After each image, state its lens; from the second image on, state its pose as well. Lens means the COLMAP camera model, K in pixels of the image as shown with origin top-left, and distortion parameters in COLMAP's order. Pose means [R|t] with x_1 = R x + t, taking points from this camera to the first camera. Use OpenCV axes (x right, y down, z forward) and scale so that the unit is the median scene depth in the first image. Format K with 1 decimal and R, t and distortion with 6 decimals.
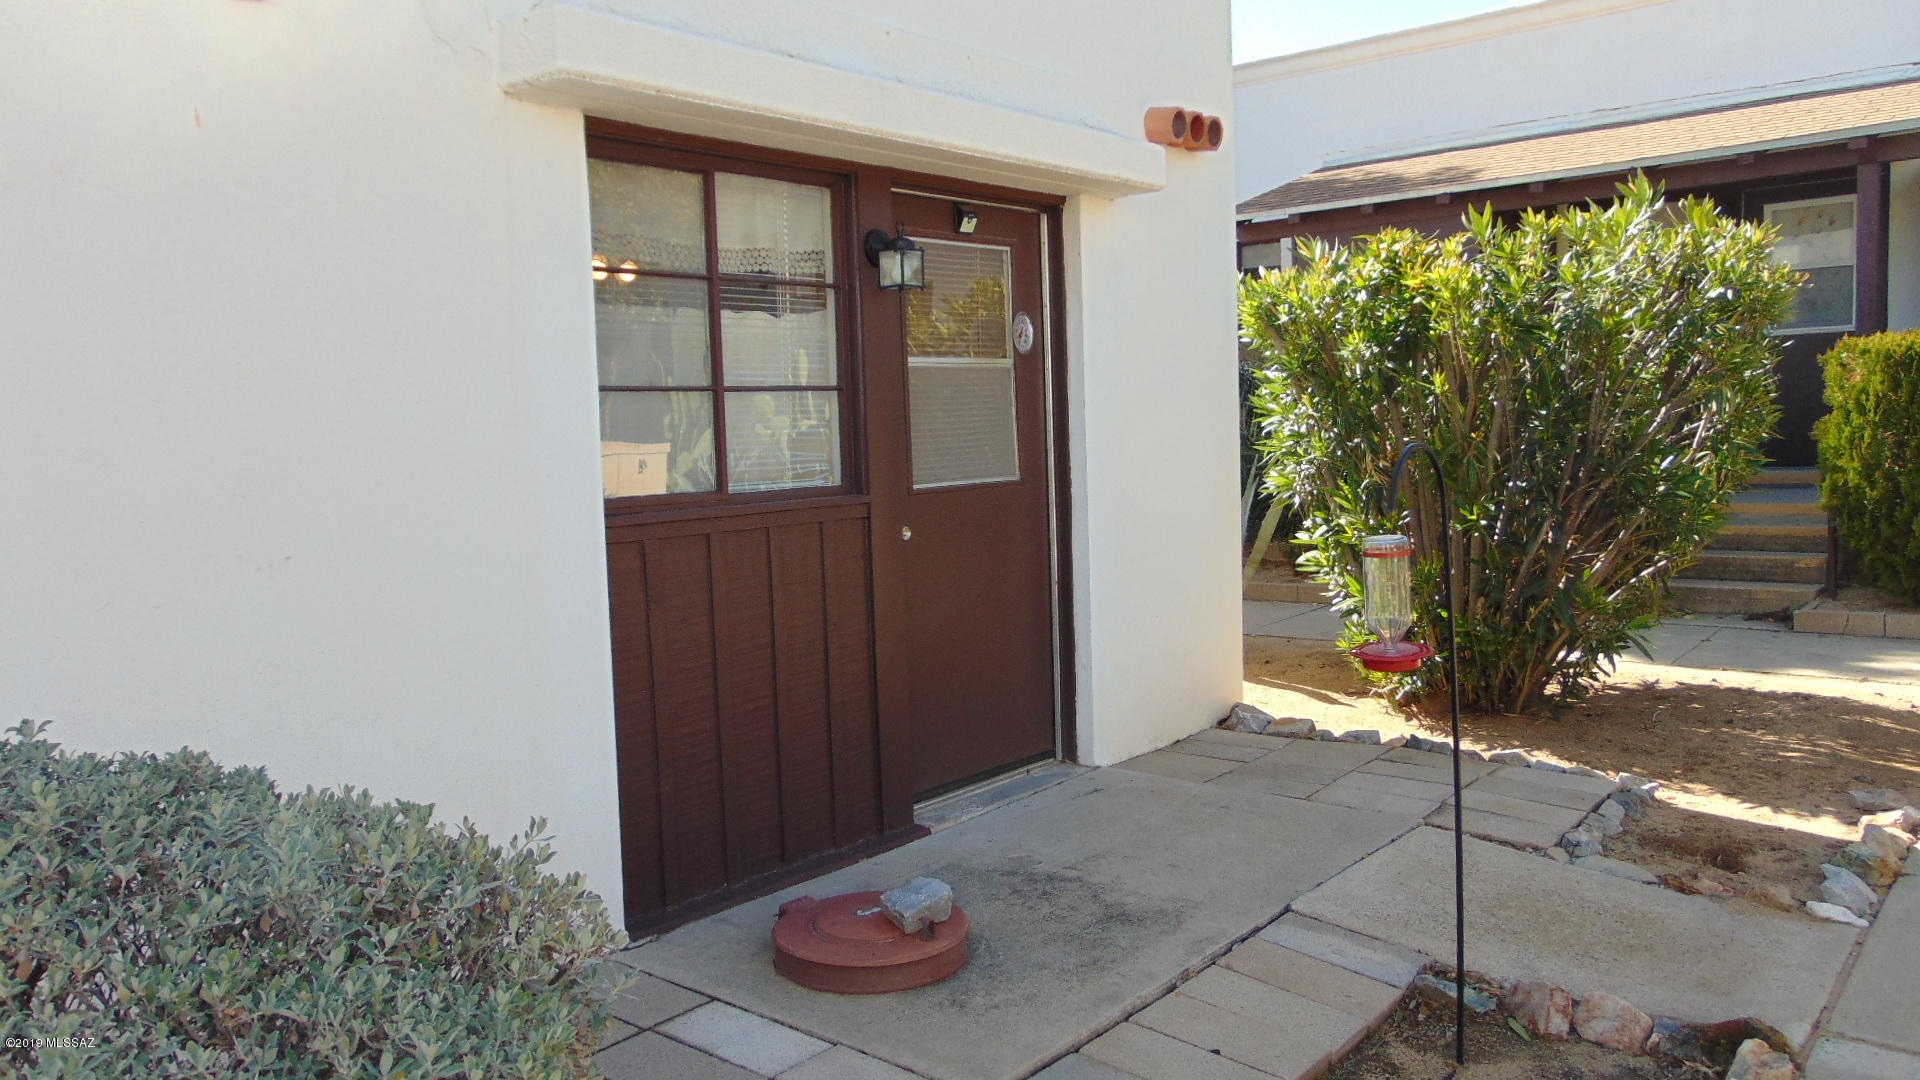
lens RADIAL K [[1432.5, 0, 959.7], [0, 1432.5, 516.2], [0, 0, 1]] dist [-0.035241, 0.073974]
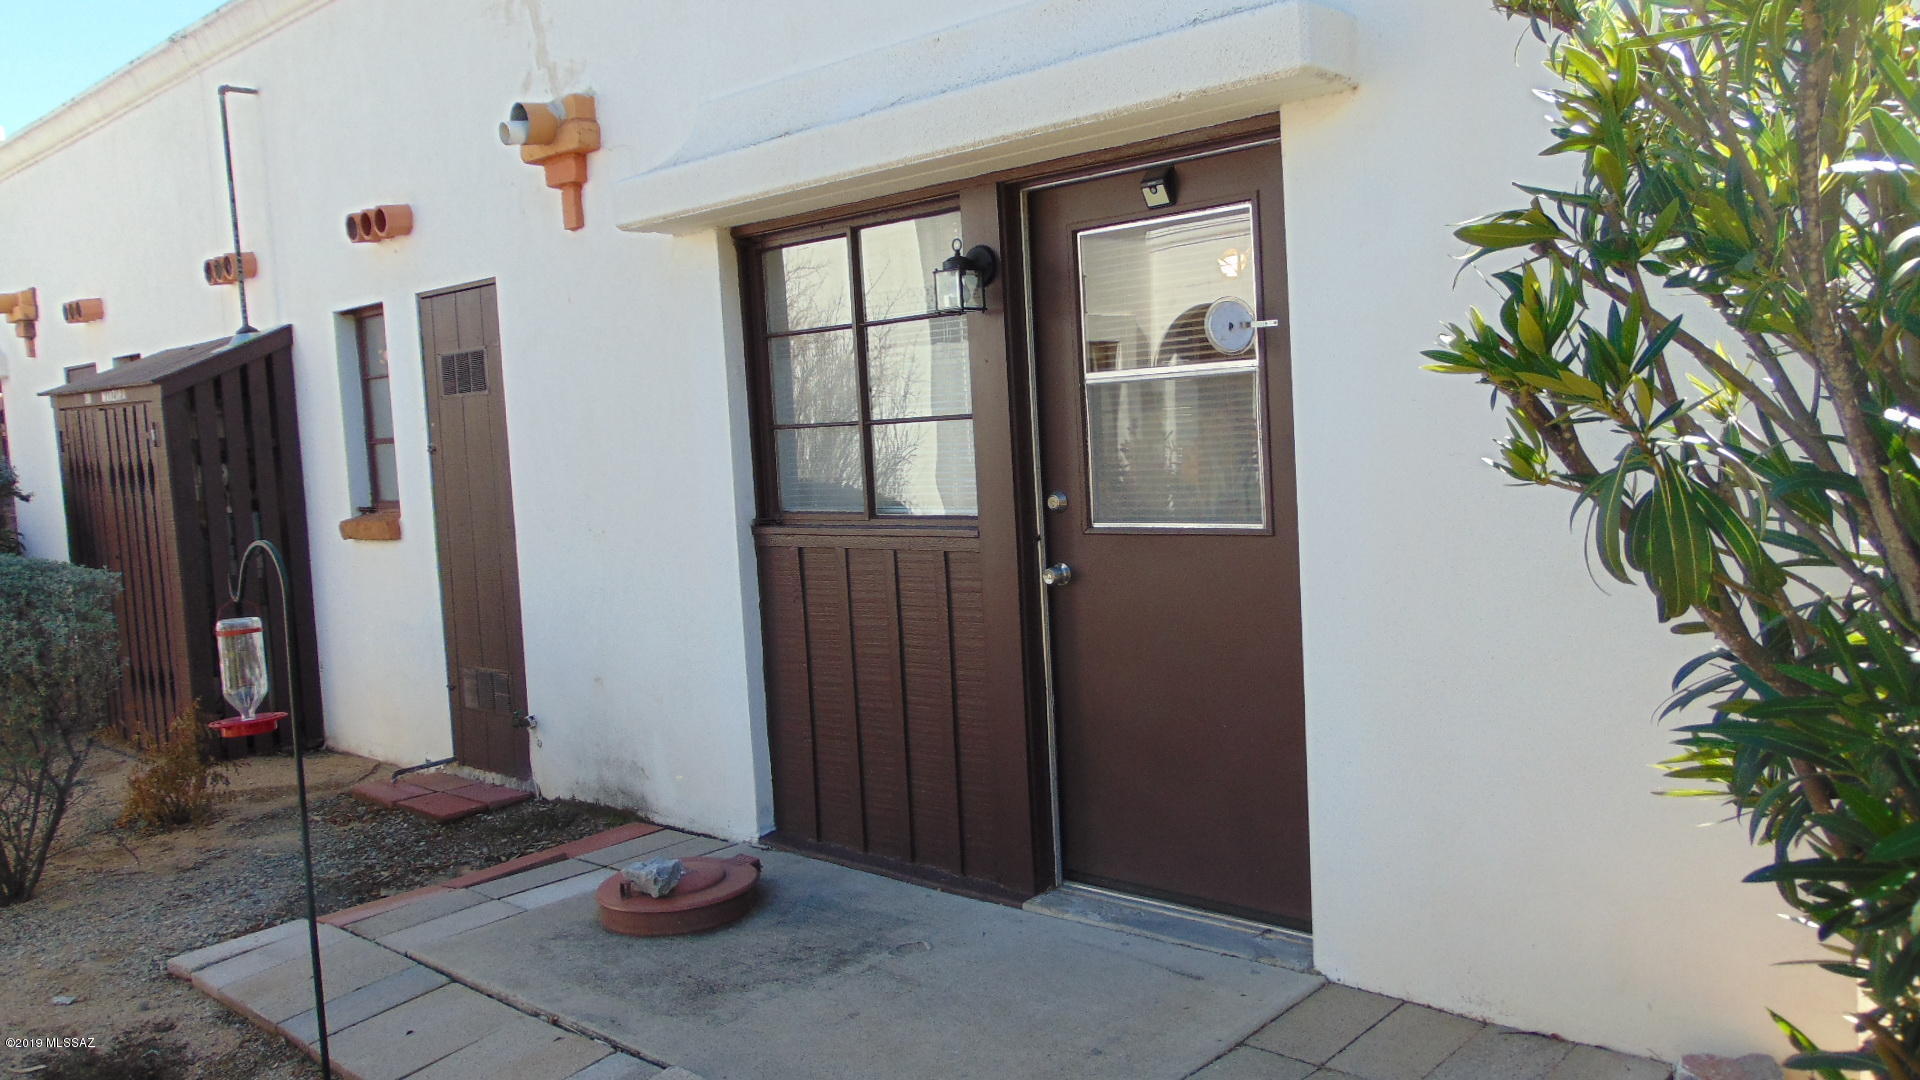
lens RADIAL K [[1428.4, 0, 961.5], [0, 1428.4, 545.7], [0, 0, 1]] dist [-0.021426, 0.000508]
pose [[-0.045900, 0.117080, -0.992061, 0.954162], [-0.011687, 0.992977, 0.117729, -0.125823], [0.998878, 0.016998, -0.044209, 1.120412]]
